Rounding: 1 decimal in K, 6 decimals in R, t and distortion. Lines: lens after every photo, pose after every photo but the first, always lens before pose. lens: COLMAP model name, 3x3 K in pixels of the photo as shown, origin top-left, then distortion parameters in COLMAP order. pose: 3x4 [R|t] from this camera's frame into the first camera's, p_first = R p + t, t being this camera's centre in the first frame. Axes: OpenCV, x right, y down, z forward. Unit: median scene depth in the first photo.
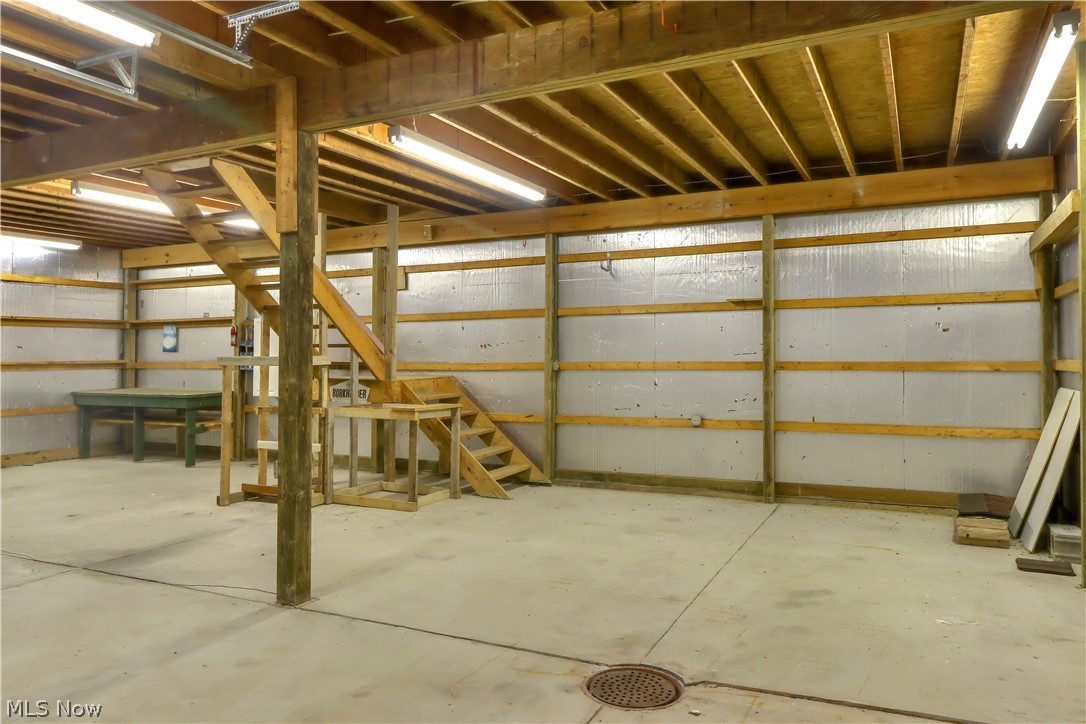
lens RADIAL K [[760.4, 0, 543.0], [0, 760.4, 362.0], [0, 0, 1]] dist [0.001736, 0.000021]
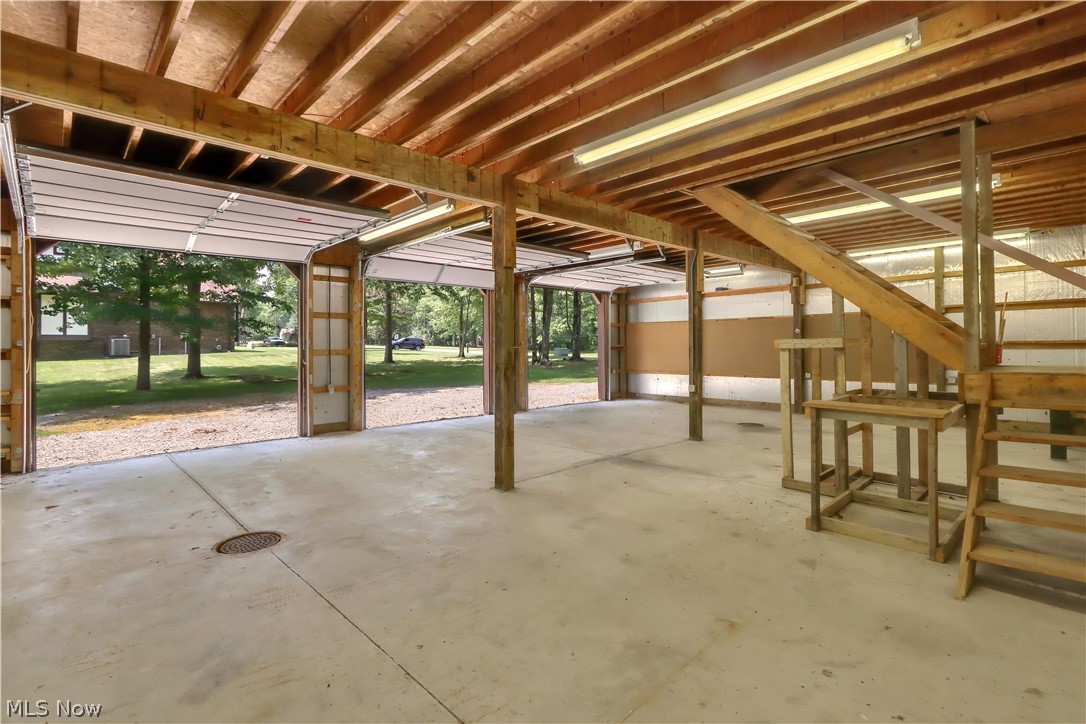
lens RADIAL K [[517.9, 0, 541.4], [0, 517.9, 338.8], [0, 0, 1]] dist [0.000215, -0.000031]
pose [[-0.348819, -0.000335, -0.937190, 0.705697], [-0.000067, 1.000000, -0.000332, -0.013781], [0.937190, -0.000053, -0.348819, 1.466885]]
